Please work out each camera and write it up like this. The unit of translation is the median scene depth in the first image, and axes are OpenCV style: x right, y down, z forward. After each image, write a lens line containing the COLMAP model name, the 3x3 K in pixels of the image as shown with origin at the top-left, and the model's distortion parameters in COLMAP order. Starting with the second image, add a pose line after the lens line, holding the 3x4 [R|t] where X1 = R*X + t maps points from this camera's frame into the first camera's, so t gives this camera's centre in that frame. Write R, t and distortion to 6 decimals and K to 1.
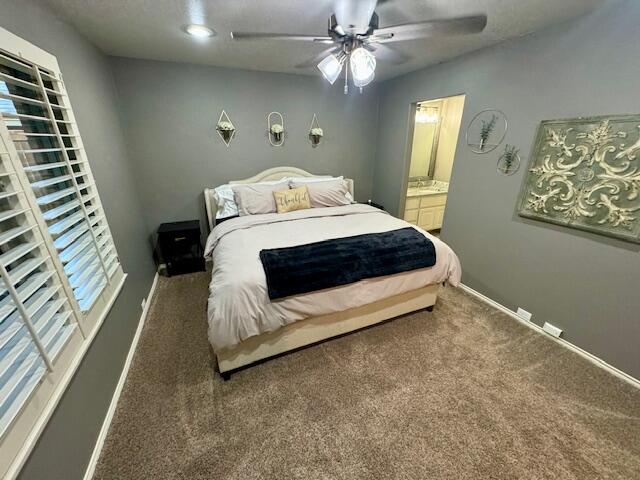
lens RADIAL K [[252.4, 0, 319.8], [0, 252.4, 238.0], [0, 0, 1]] dist [0.000334, 0.000384]
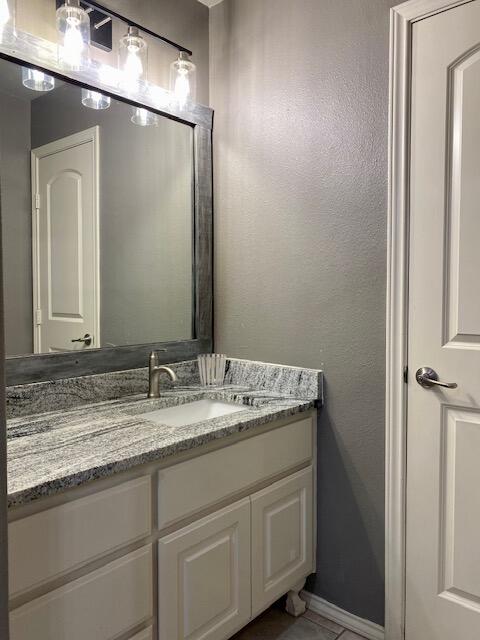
lens RADIAL K [[490.8, 0, 240.0], [0, 490.8, 320.0], [0, 0, 1]] dist [0.002396, 0.001519]
pose [[0.899222, -0.009114, 0.437397, 0.305870], [0.152491, 0.943613, -0.293838, -0.142395], [-0.410056, 0.330925, 0.849908, 0.673771]]
